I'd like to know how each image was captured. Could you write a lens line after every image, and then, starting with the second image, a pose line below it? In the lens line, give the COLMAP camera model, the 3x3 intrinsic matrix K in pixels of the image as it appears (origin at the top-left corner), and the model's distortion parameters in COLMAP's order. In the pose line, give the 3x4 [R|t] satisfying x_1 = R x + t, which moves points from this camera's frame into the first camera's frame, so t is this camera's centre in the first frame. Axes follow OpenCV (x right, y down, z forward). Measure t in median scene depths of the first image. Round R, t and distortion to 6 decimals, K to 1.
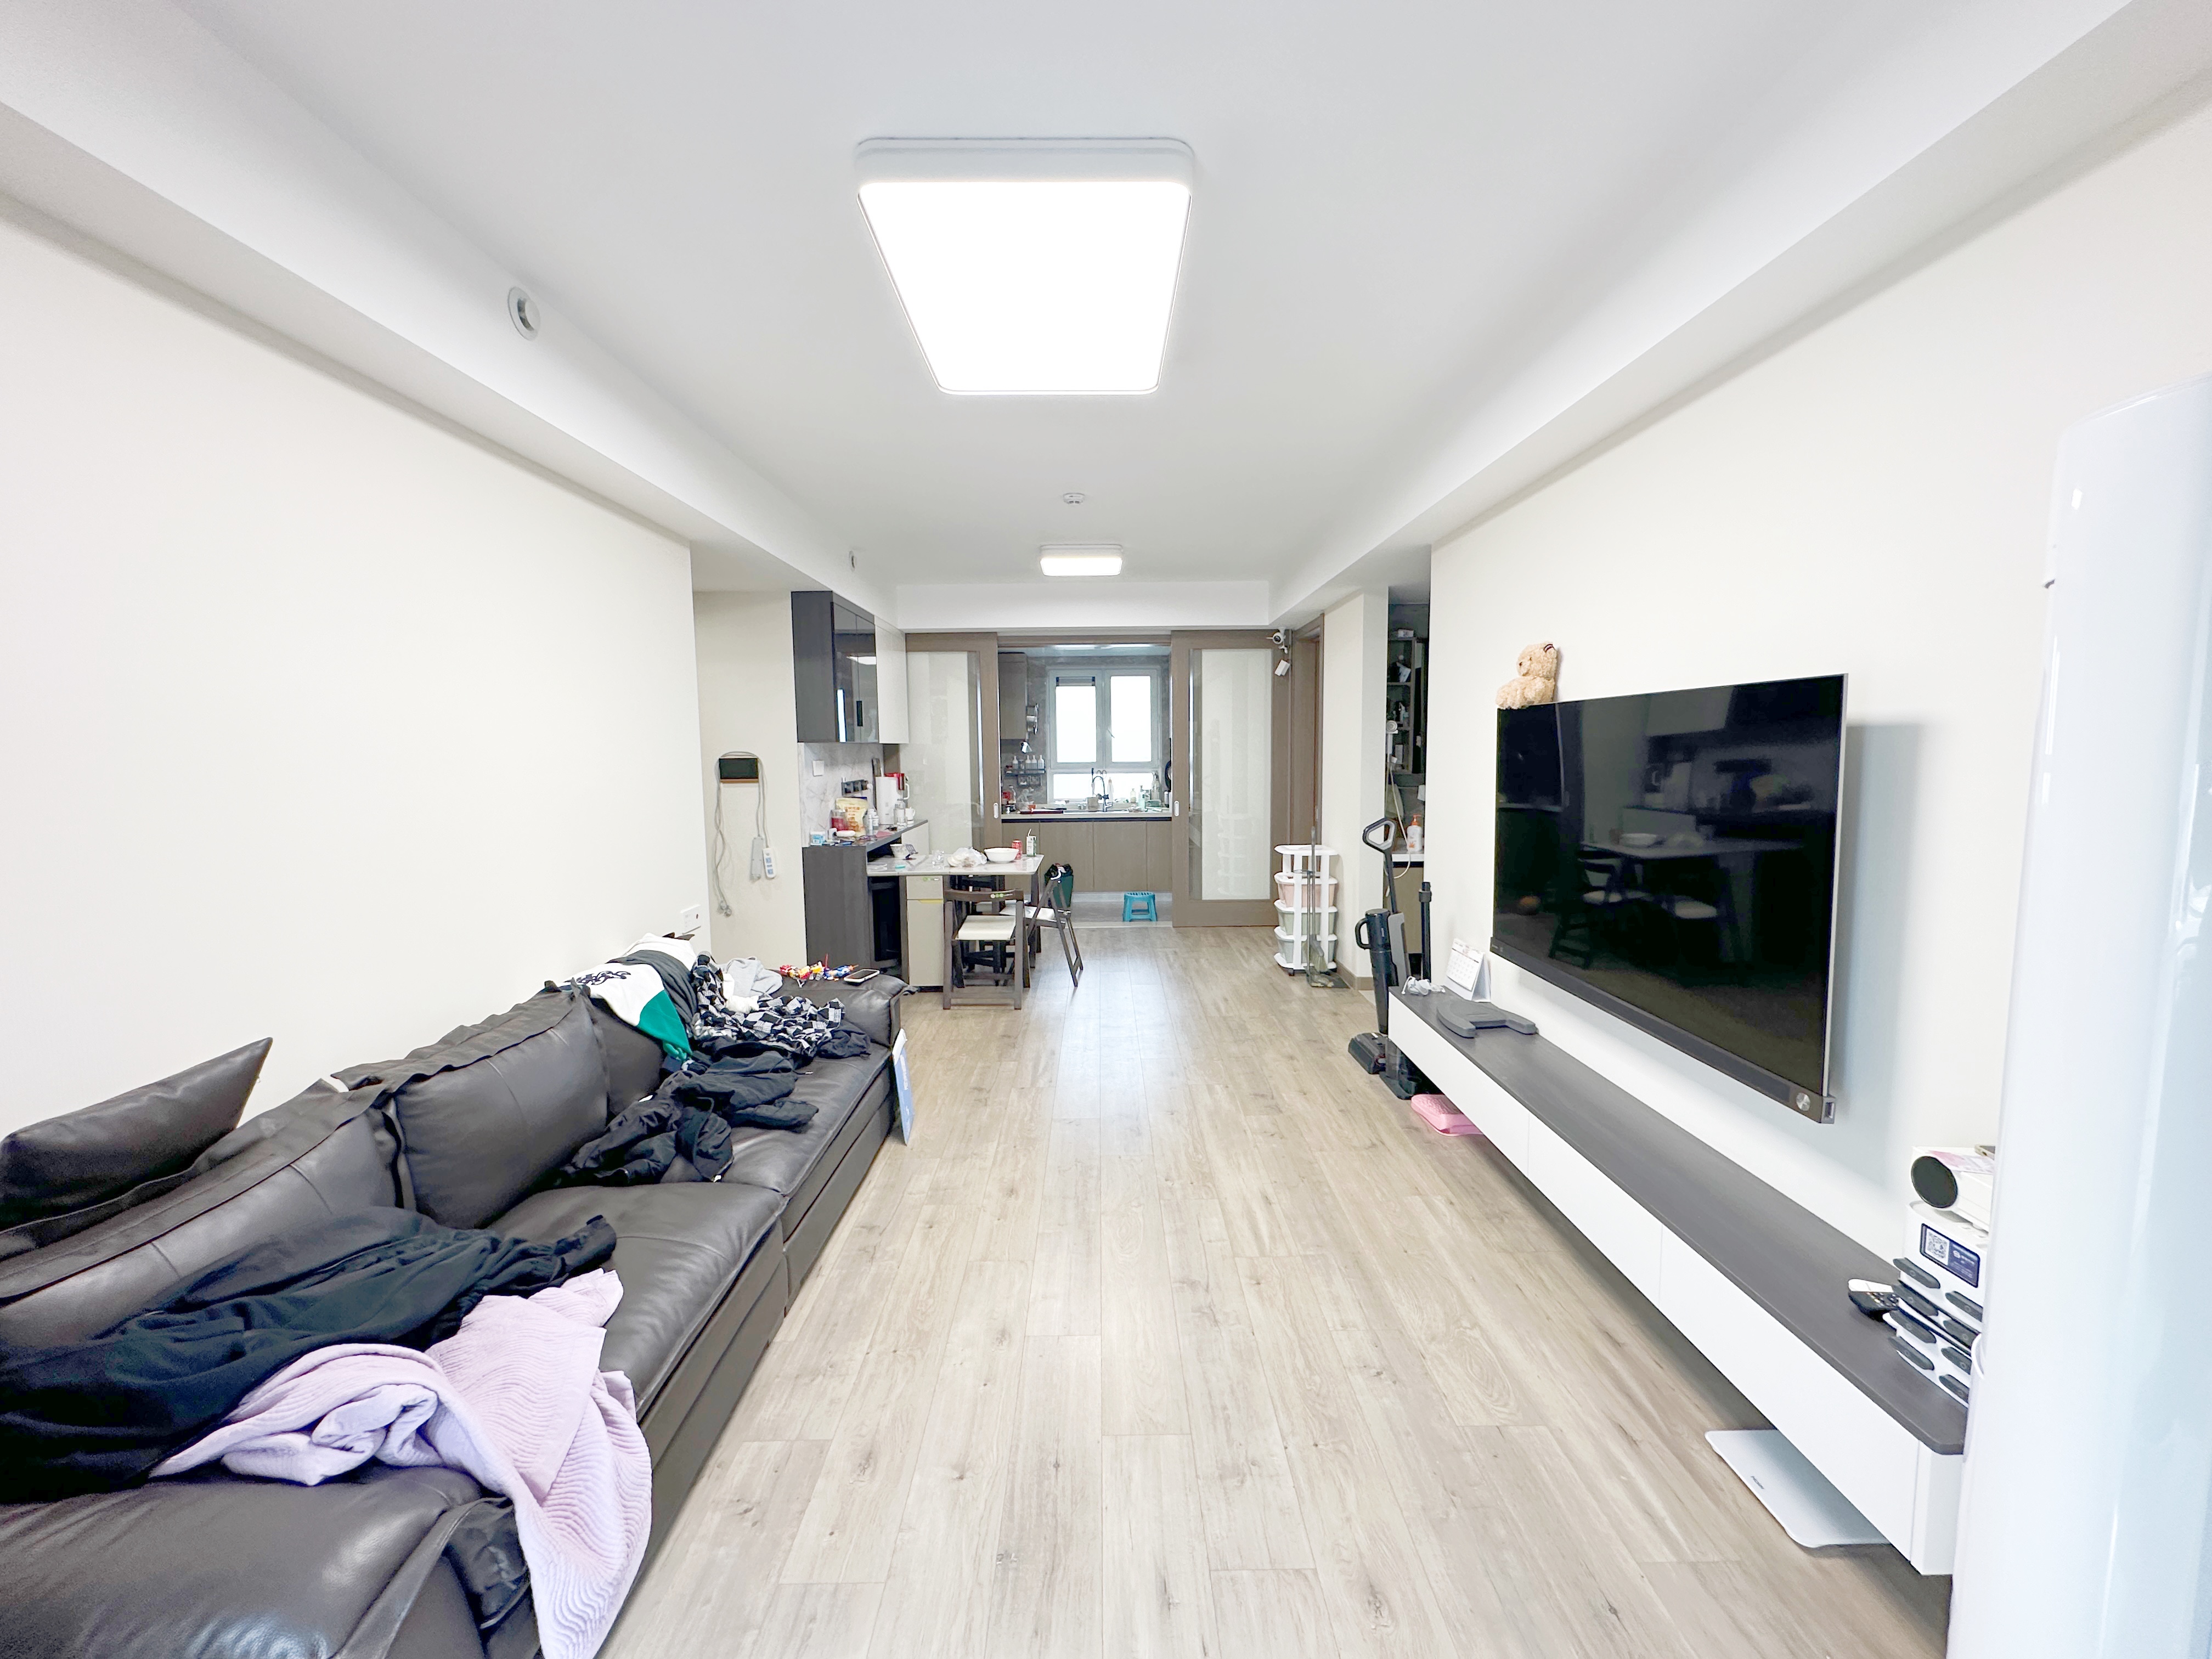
lens RADIAL K [[883.7, 0, 1111.4], [0, 883.7, 826.0], [0, 0, 1]] dist [0.001640, 0.000358]
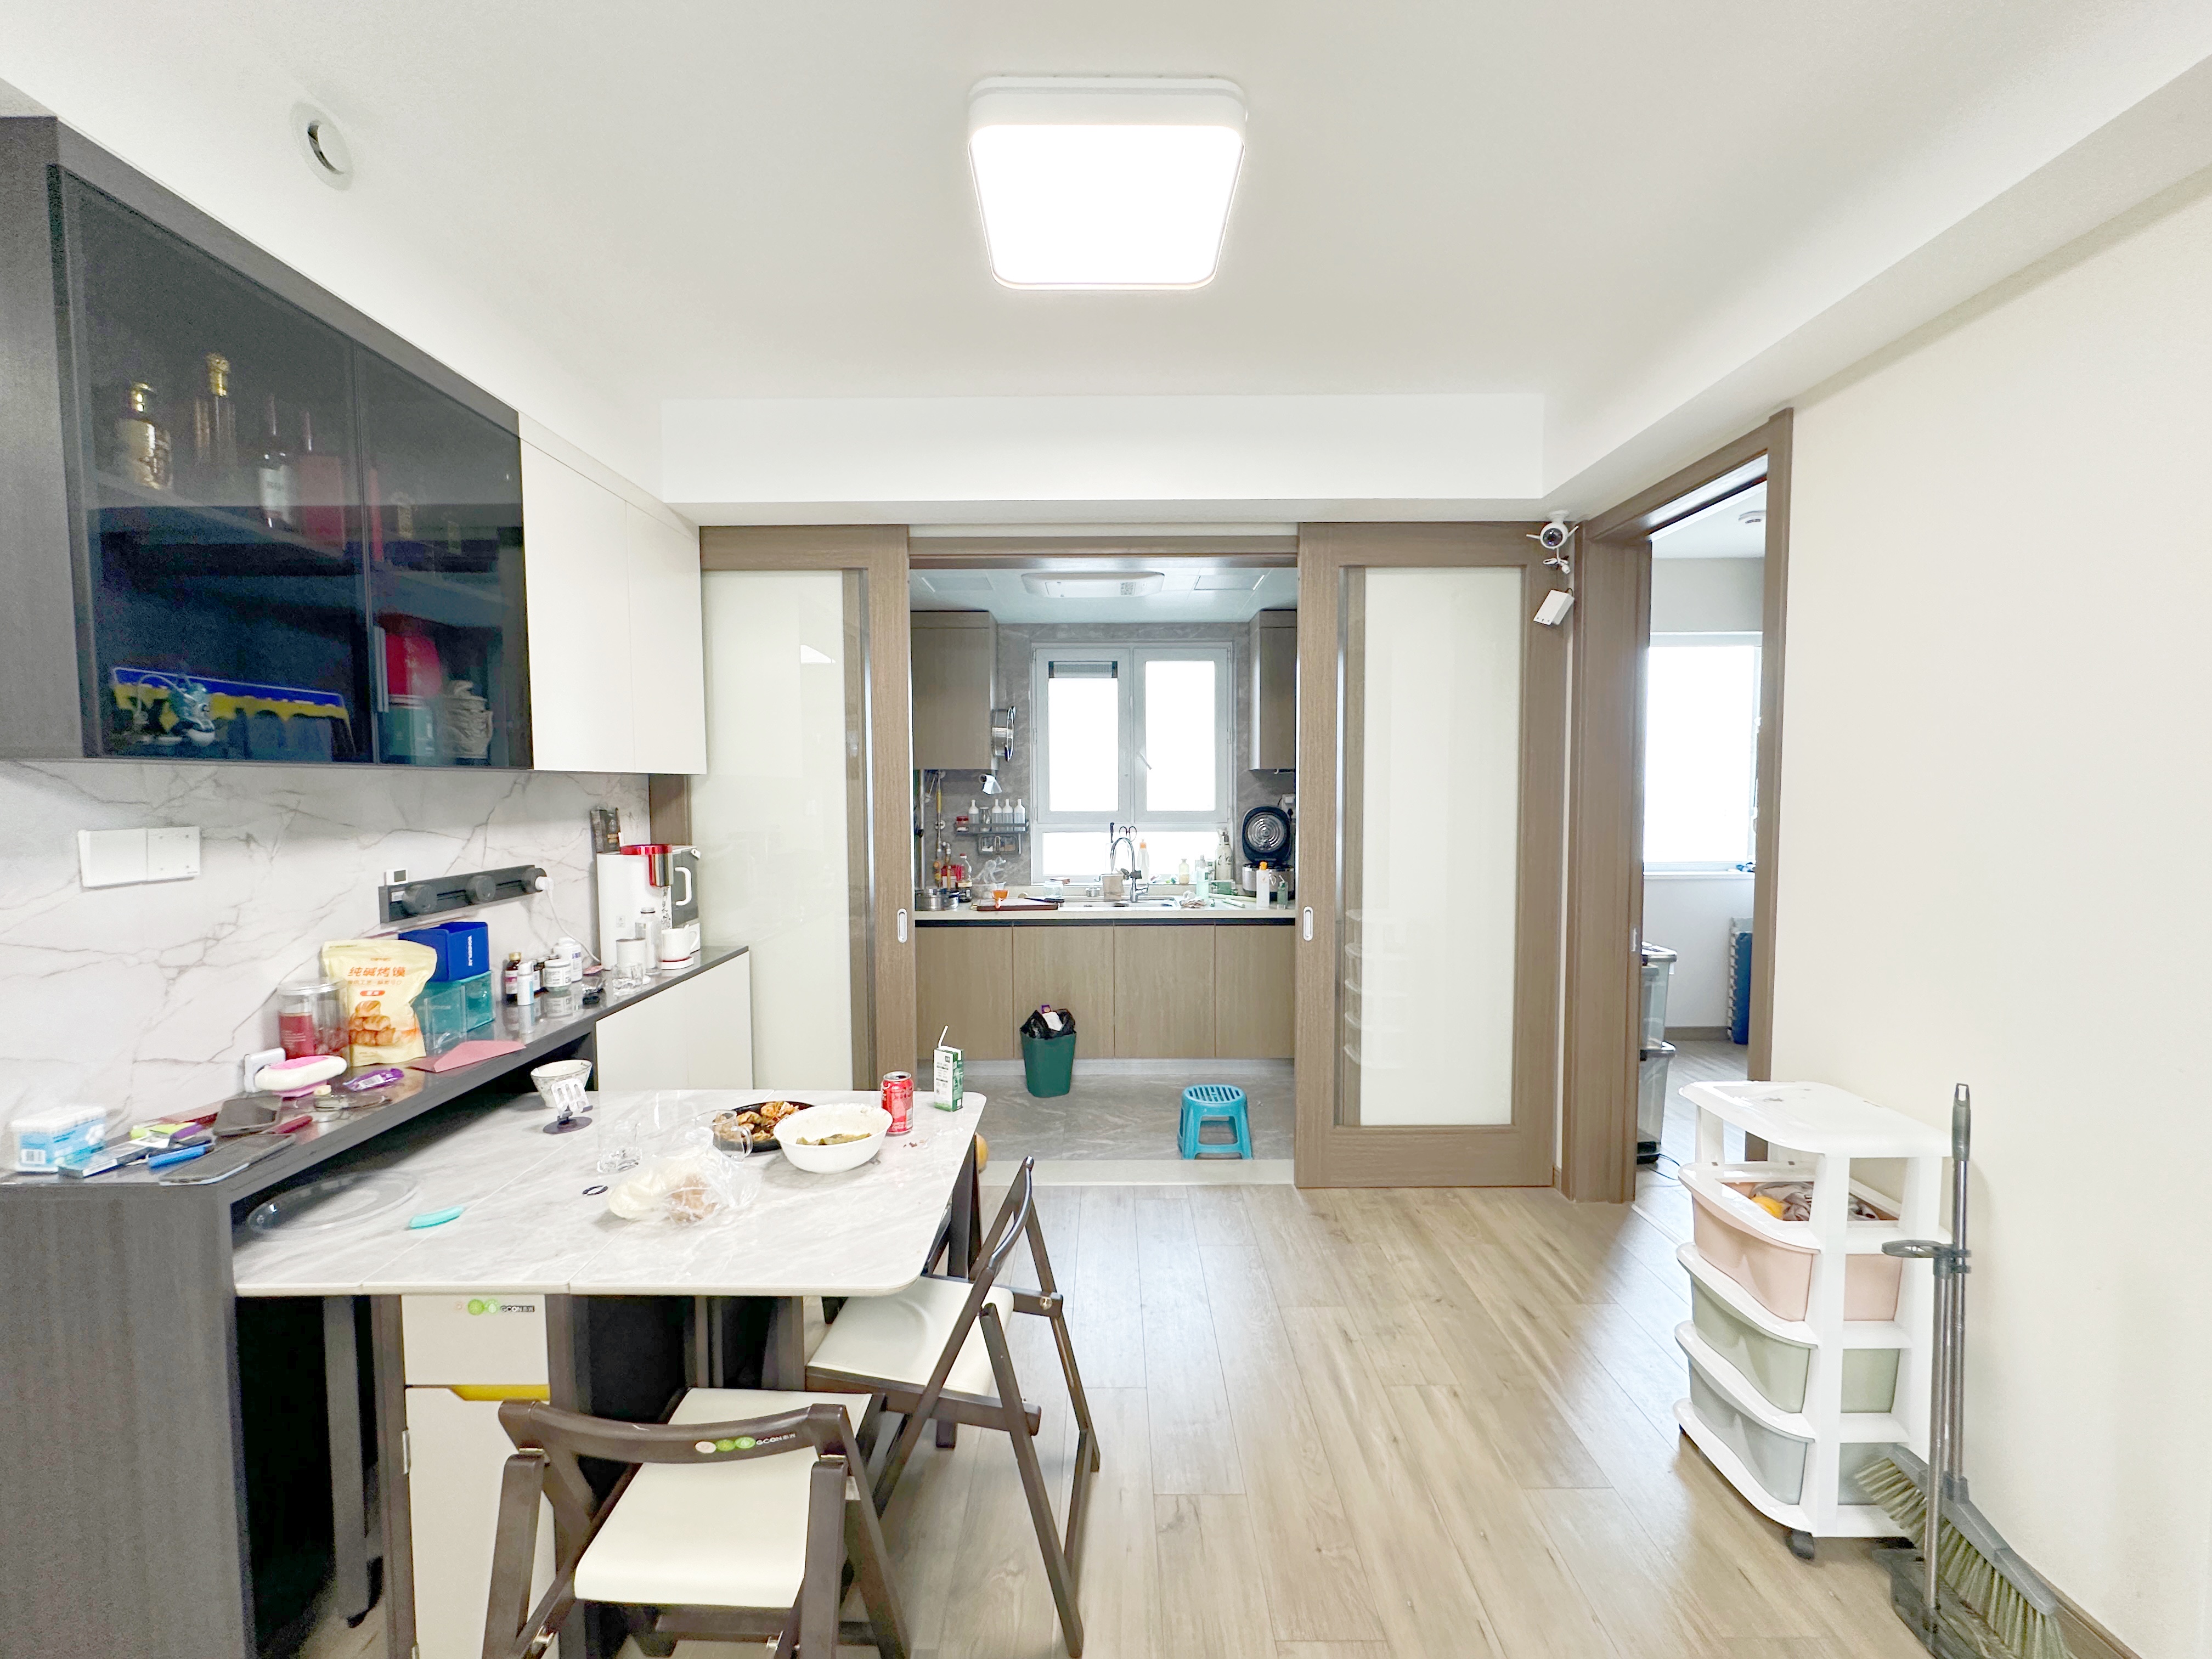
lens RADIAL K [[883.7, 0, 1105.4], [0, 883.7, 827.4], [0, 0, 1]] dist [0.001640, 0.000358]
pose [[0.999865, 0.006491, -0.015123, -0.017741], [-0.007122, 0.999091, -0.042022, -0.040178], [0.014836, 0.042124, 0.999002, 0.455830]]
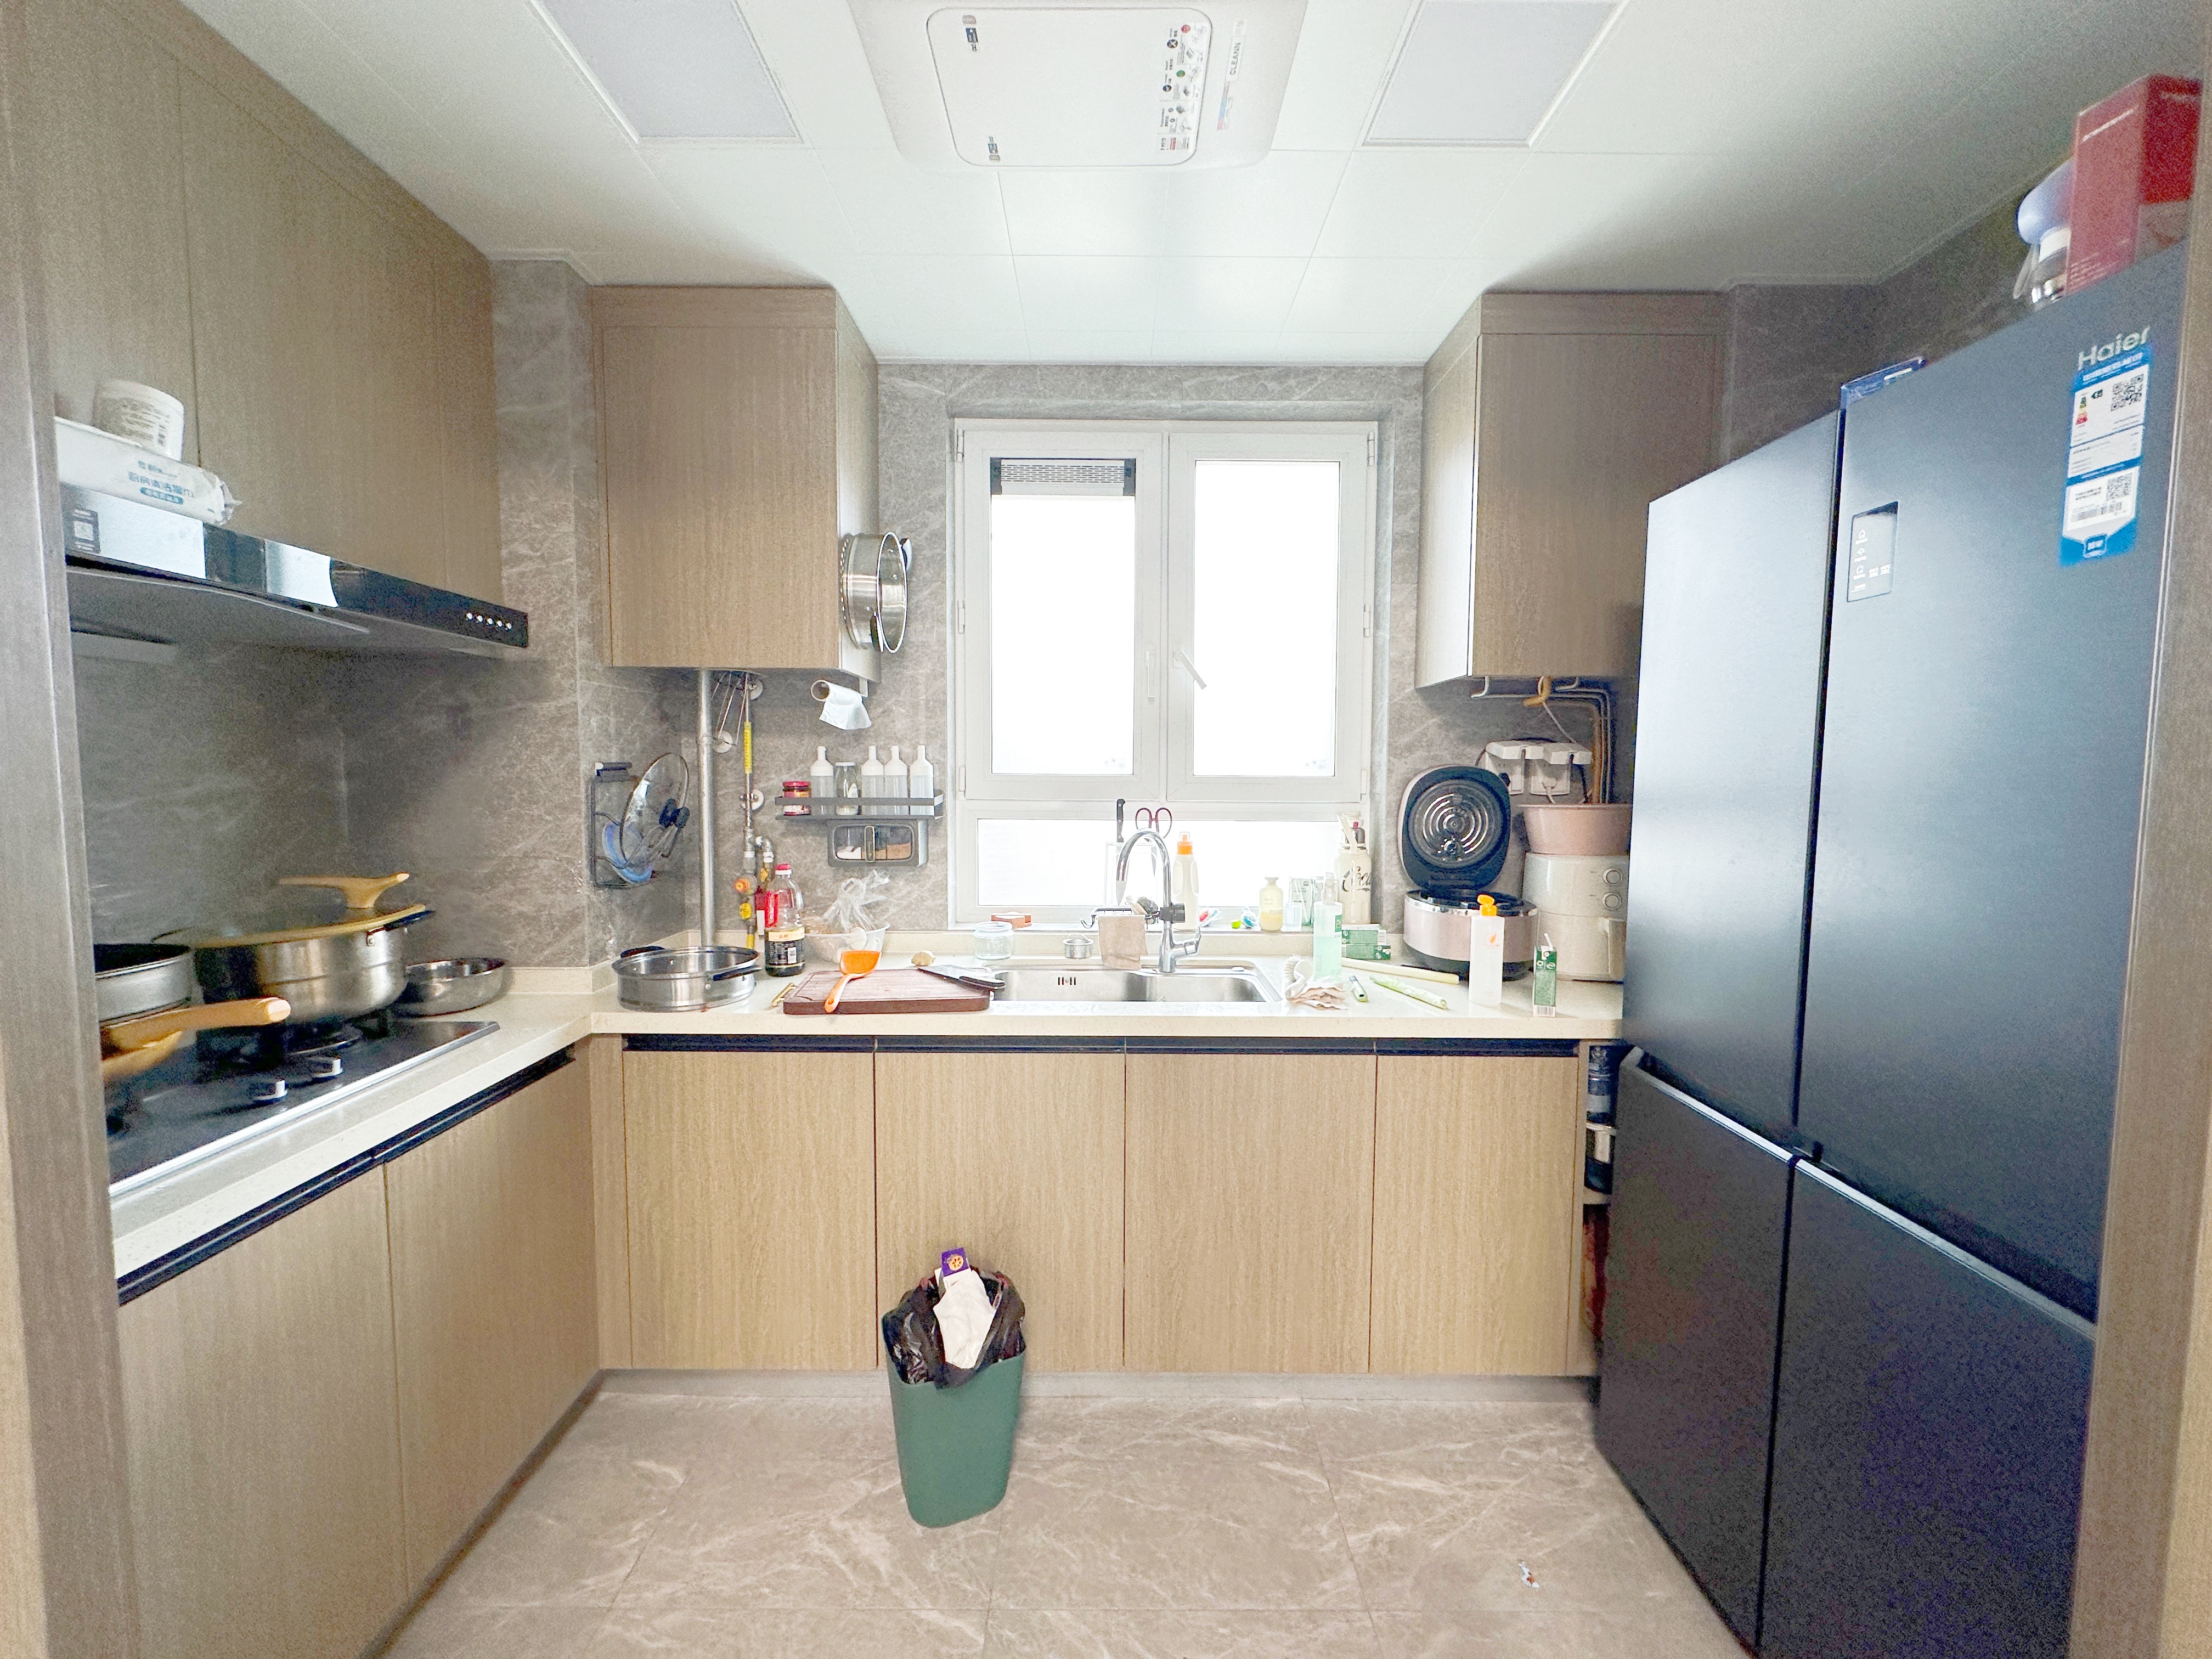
lens RADIAL K [[883.7, 0, 1108.3], [0, 883.7, 829.7], [0, 0, 1]] dist [0.001640, 0.000358]
pose [[0.999794, 0.017284, -0.010646, -0.023007], [-0.017528, 0.999574, -0.023343, -0.051884], [0.010238, 0.023525, 0.999671, 0.764306]]
